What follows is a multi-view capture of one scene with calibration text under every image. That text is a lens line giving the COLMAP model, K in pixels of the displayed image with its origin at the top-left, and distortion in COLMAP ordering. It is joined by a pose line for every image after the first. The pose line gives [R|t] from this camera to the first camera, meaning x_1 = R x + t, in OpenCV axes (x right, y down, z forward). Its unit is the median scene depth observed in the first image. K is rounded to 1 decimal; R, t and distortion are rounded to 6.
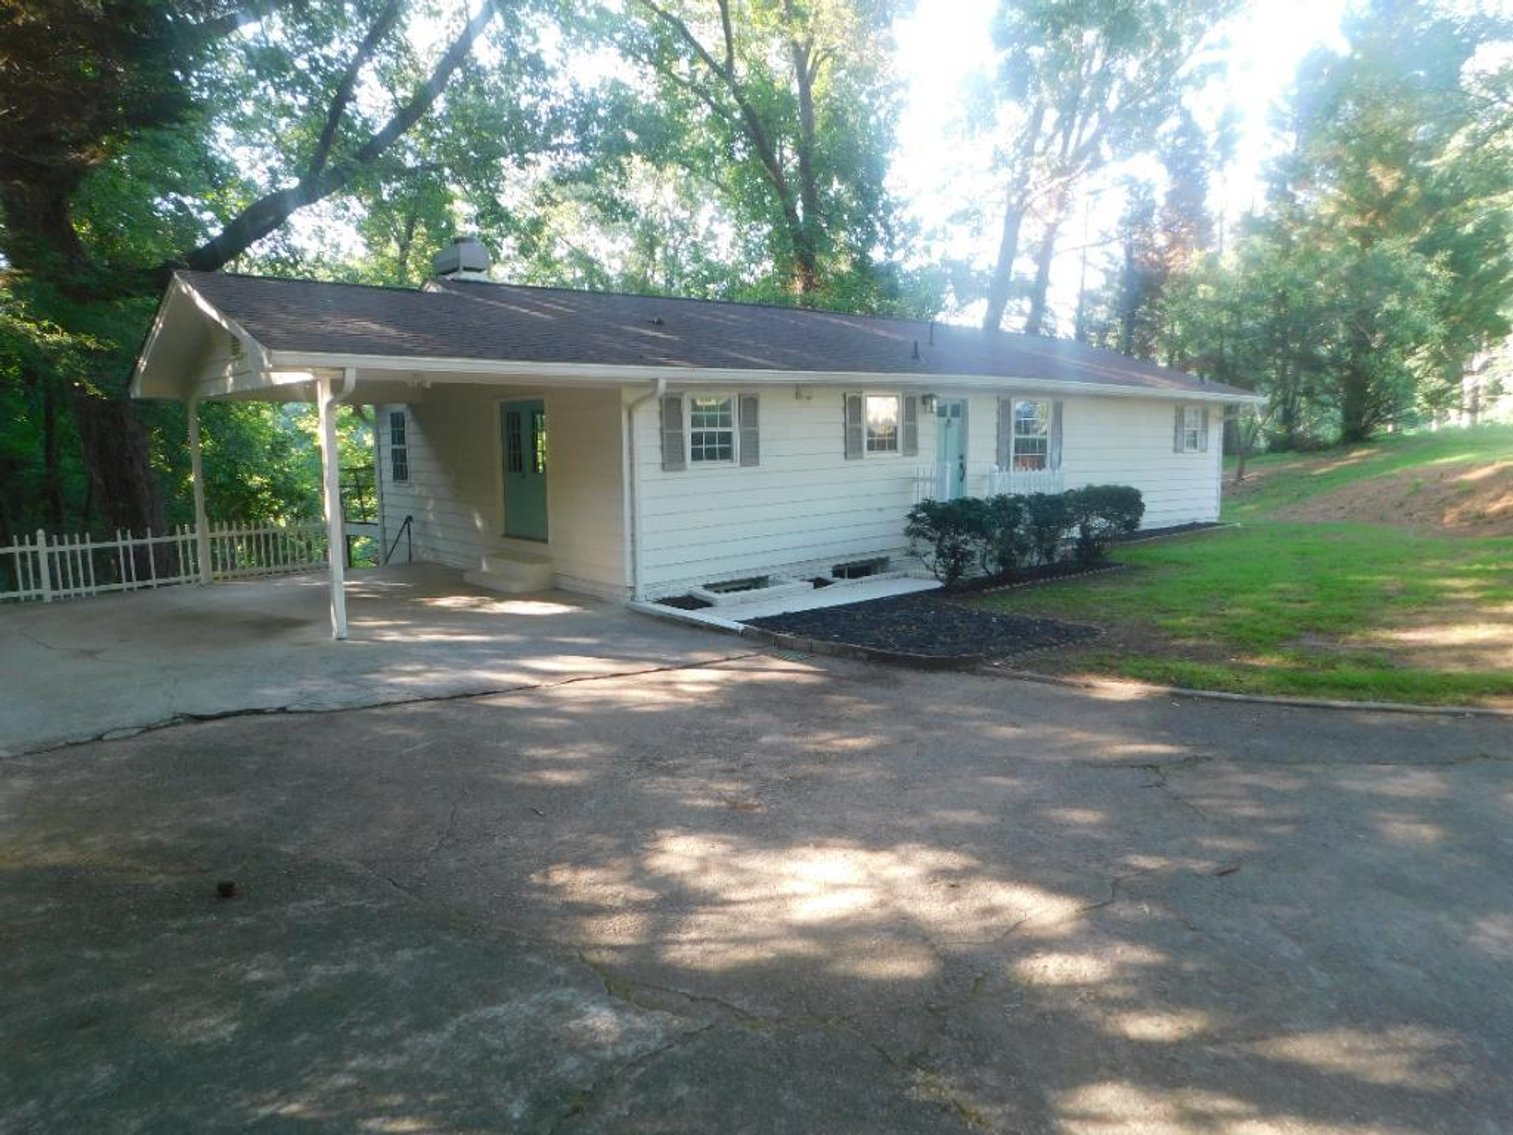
lens RADIAL K [[1023.5, 0, 756.5], [0, 1023.5, 567.5], [0, 0, 1]] dist [0.006344, 0.005617]
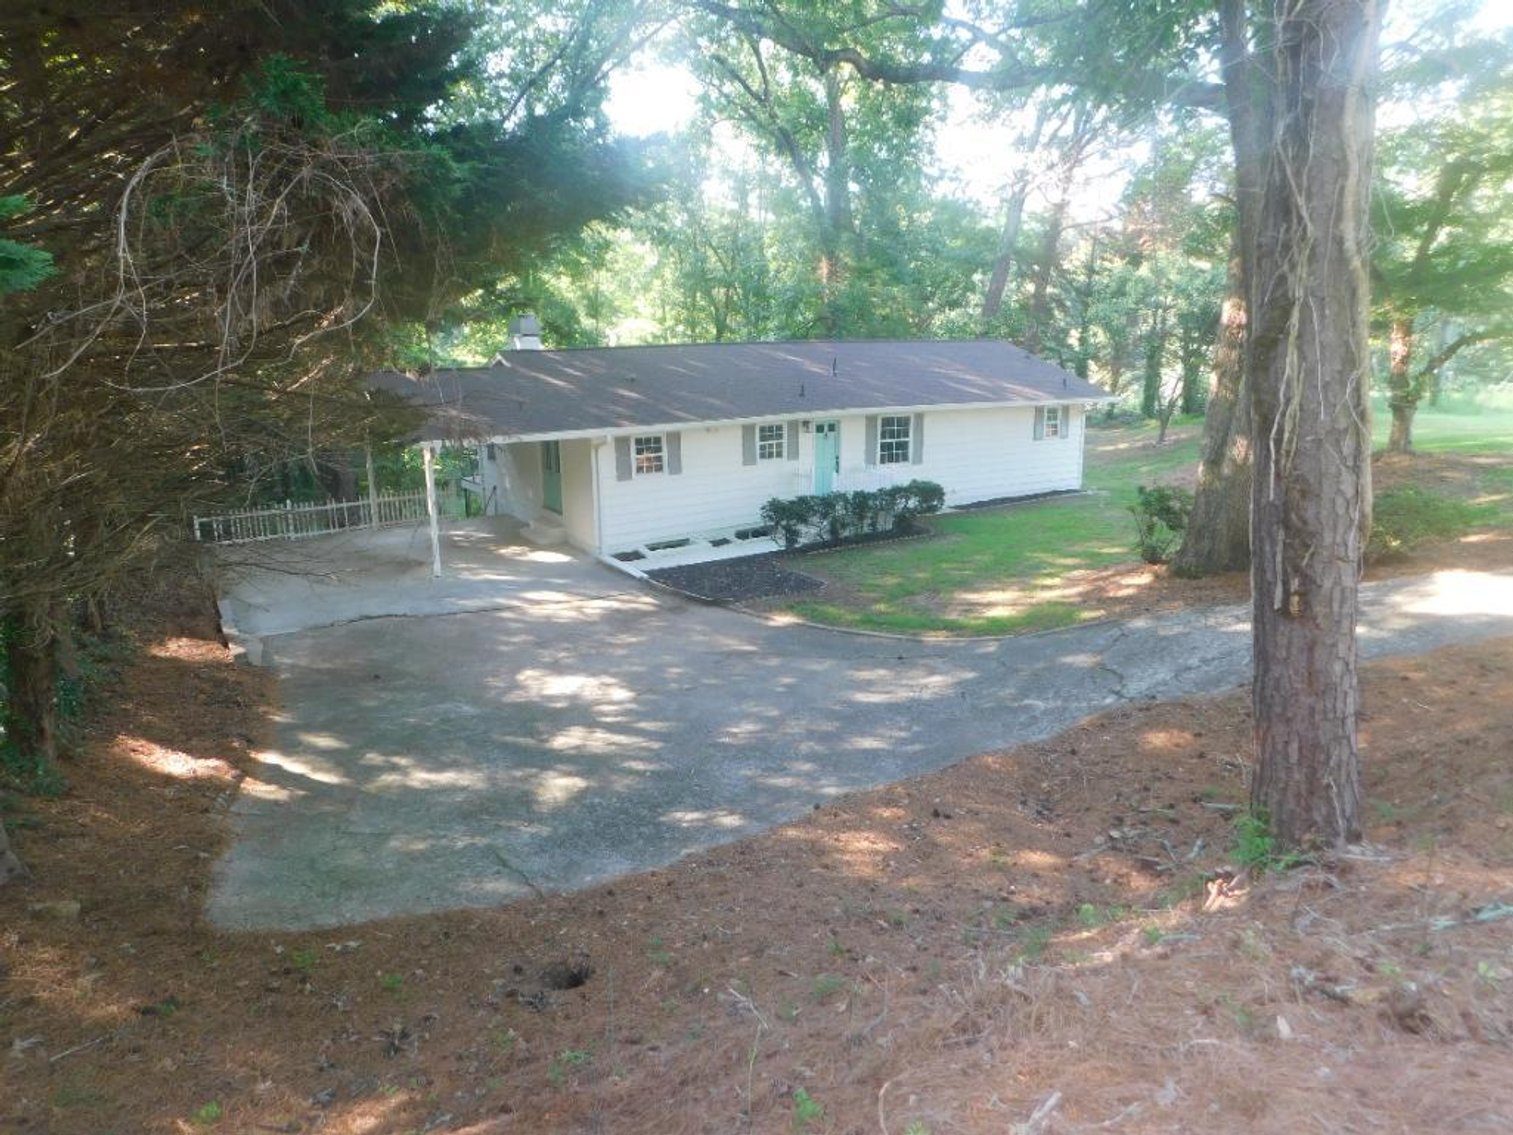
lens RADIAL K [[1047.1, 0, 757.9], [0, 1047.1, 545.3], [0, 0, 1]] dist [-0.003214, 0.000005]
pose [[0.988518, 0.031043, -0.147879, 0.384266], [-0.017819, 0.995789, 0.089924, -0.139691], [0.150048, -0.086257, 0.984909, -0.682034]]
